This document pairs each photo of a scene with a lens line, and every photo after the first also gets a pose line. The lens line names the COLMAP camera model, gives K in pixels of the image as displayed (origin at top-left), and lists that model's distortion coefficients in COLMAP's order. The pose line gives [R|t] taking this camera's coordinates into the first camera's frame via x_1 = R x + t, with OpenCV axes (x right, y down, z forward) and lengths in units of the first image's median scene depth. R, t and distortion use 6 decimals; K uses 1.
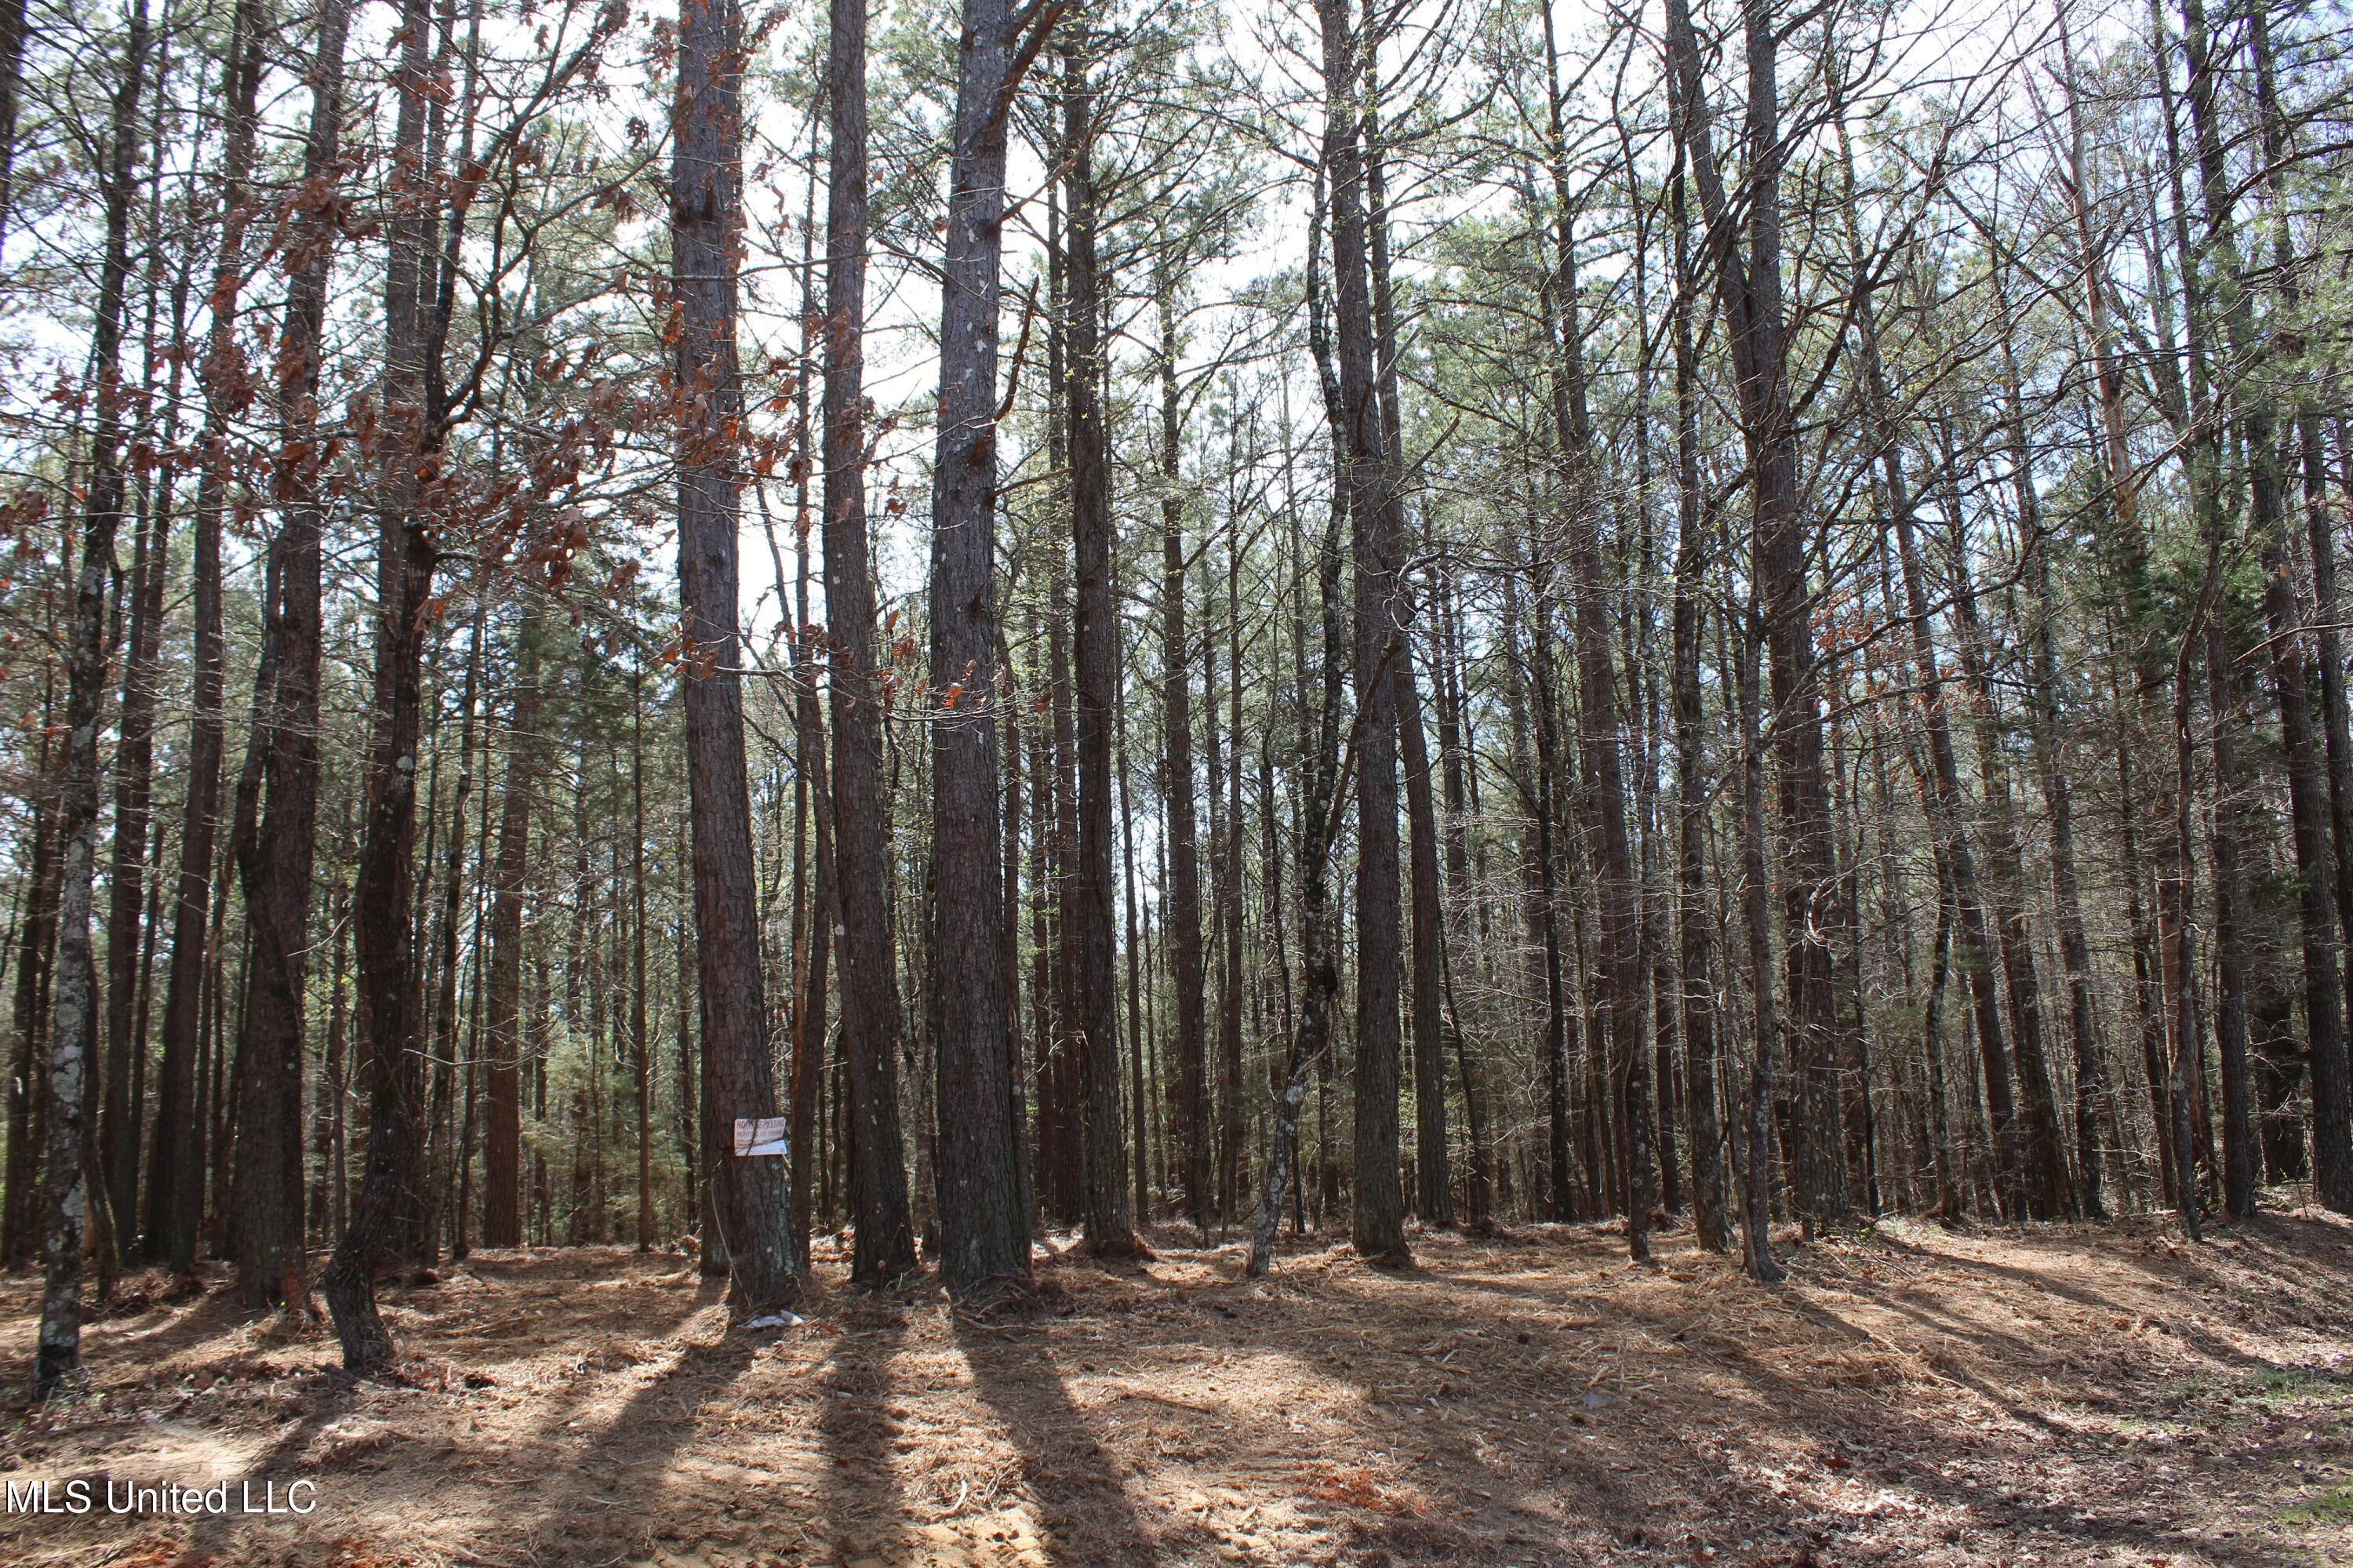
lens RADIAL K [[1919.6, 0, 1176.5], [0, 1919.6, 784.0], [0, 0, 1]] dist [-0.167788, 0.133396]
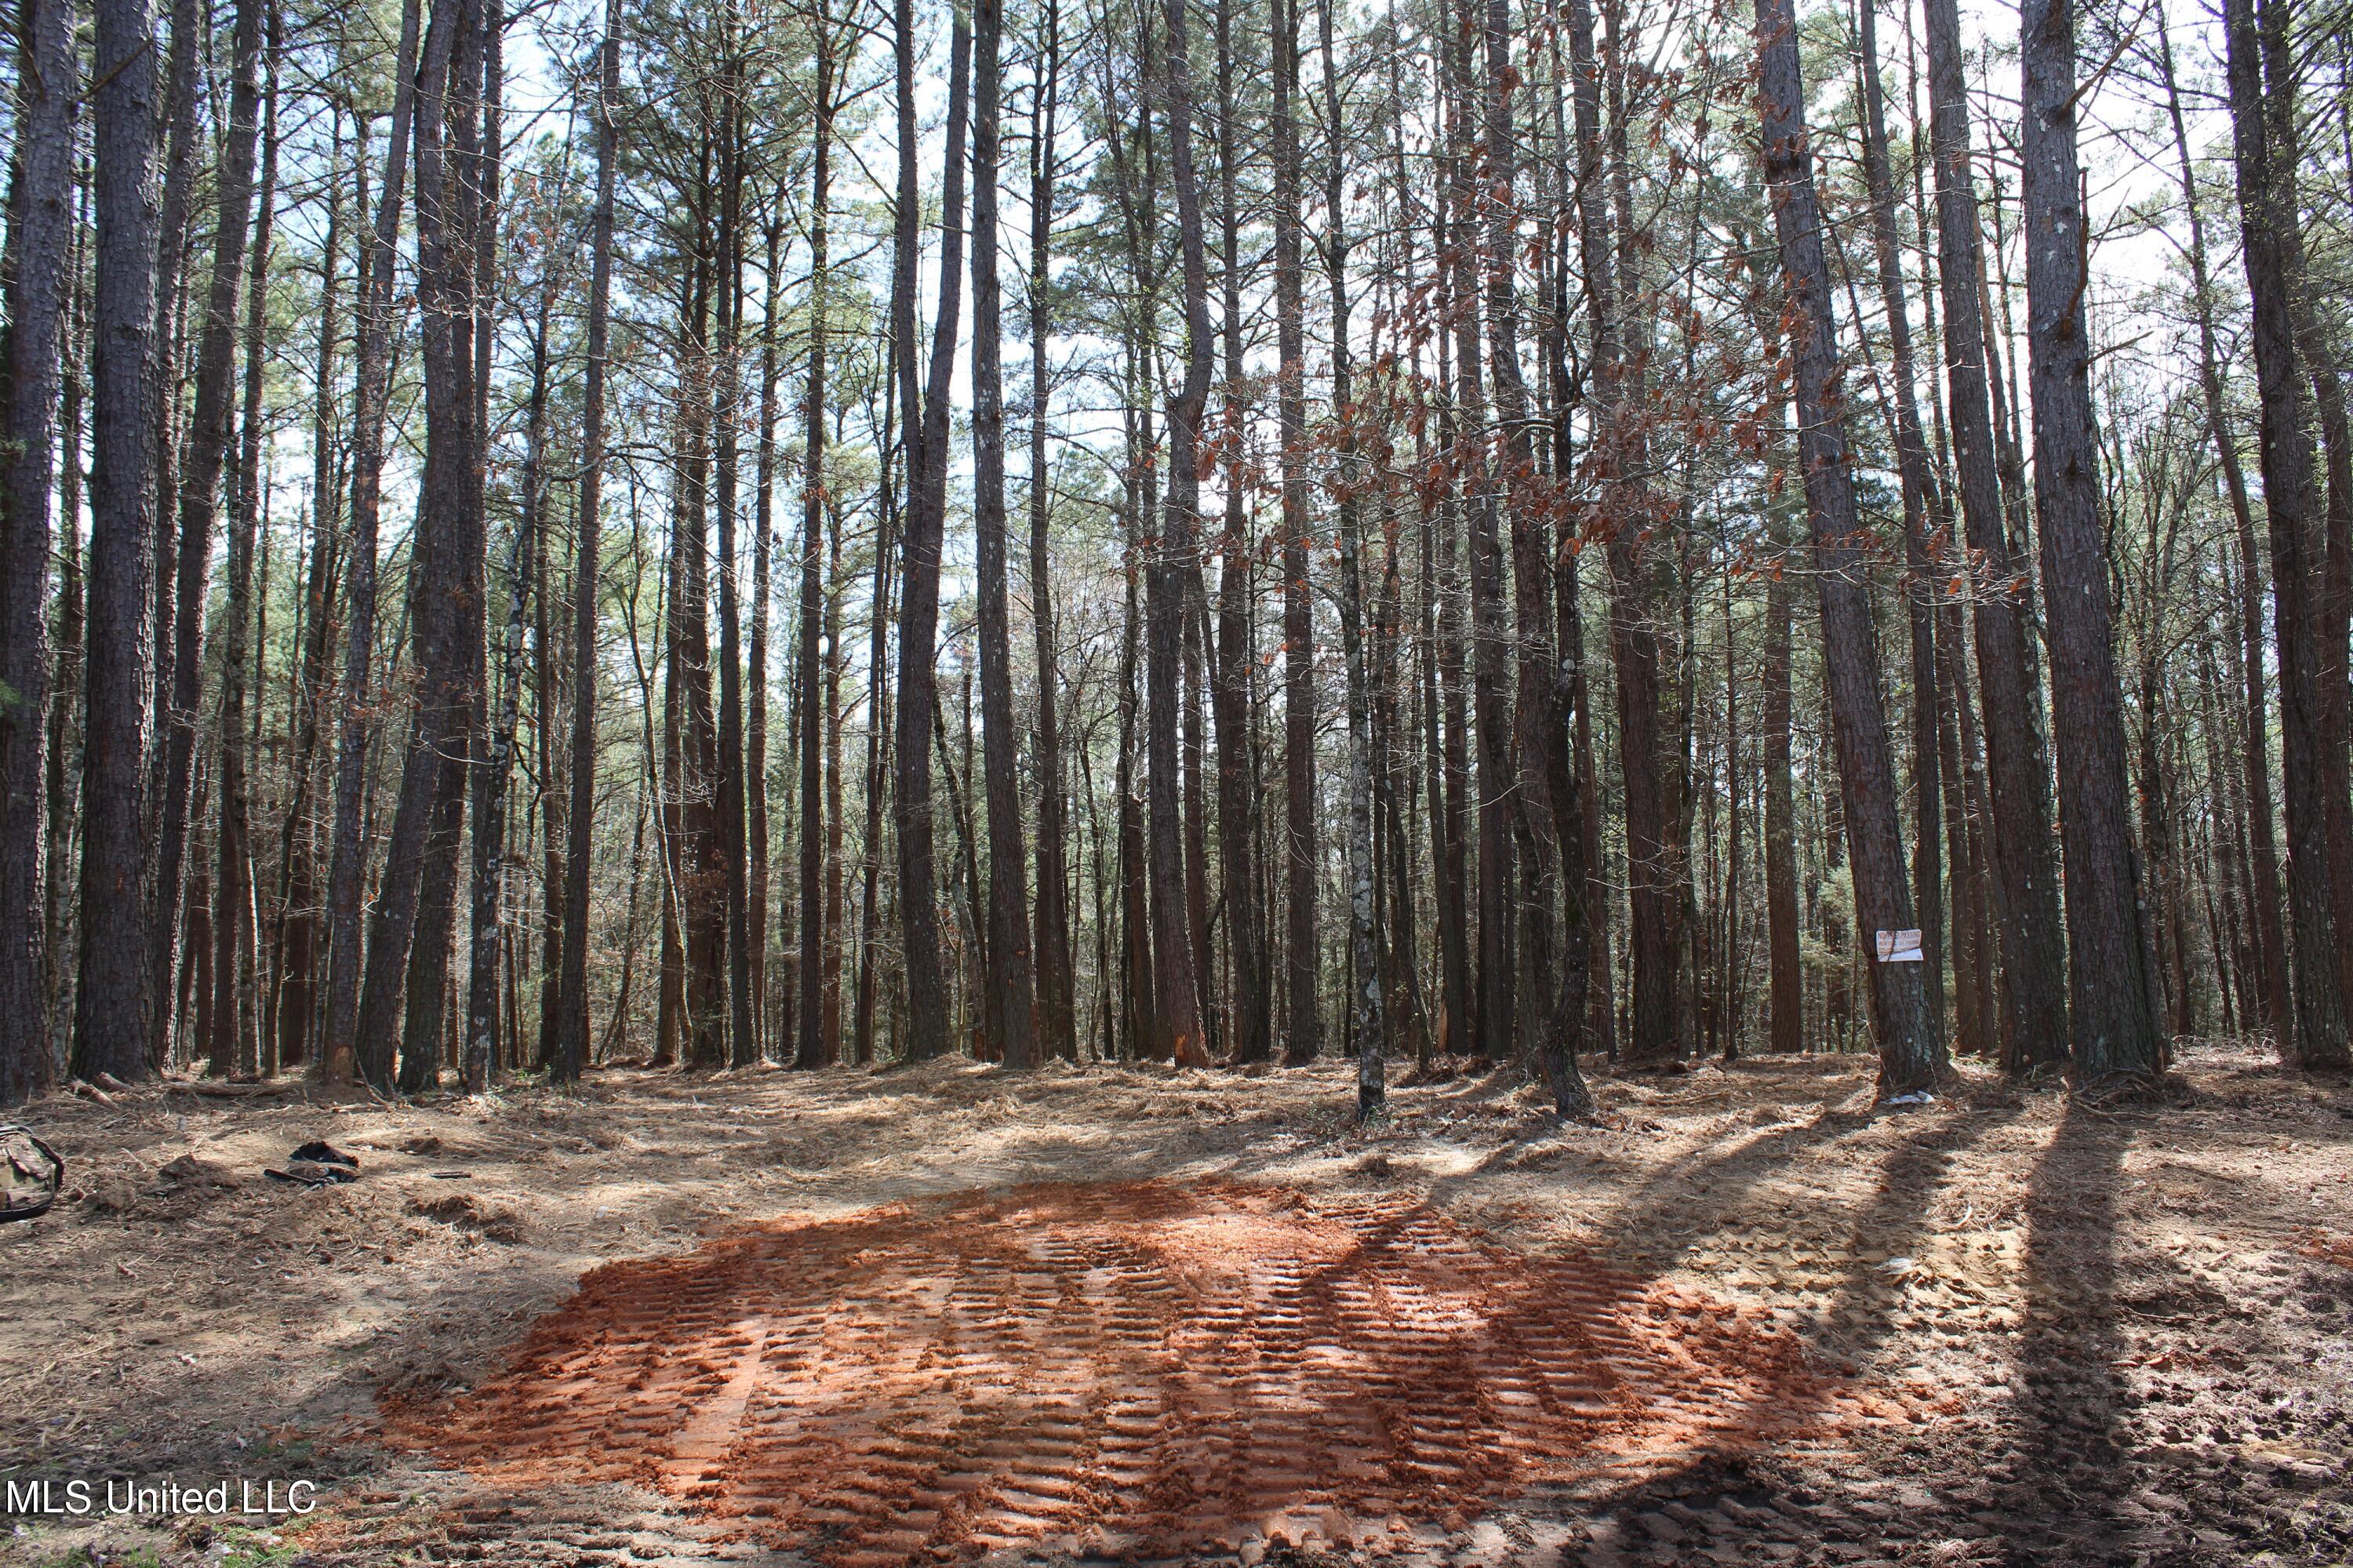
lens RADIAL K [[1919.6, 0, 1176.5], [0, 1919.6, 784.0], [0, 0, 1]] dist [-0.167788, 0.133396]
pose [[0.781071, -0.036882, -0.623352, 0.244640], [0.096478, 0.993395, 0.062112, -0.047776], [0.616944, -0.108654, 0.779471, -0.281937]]
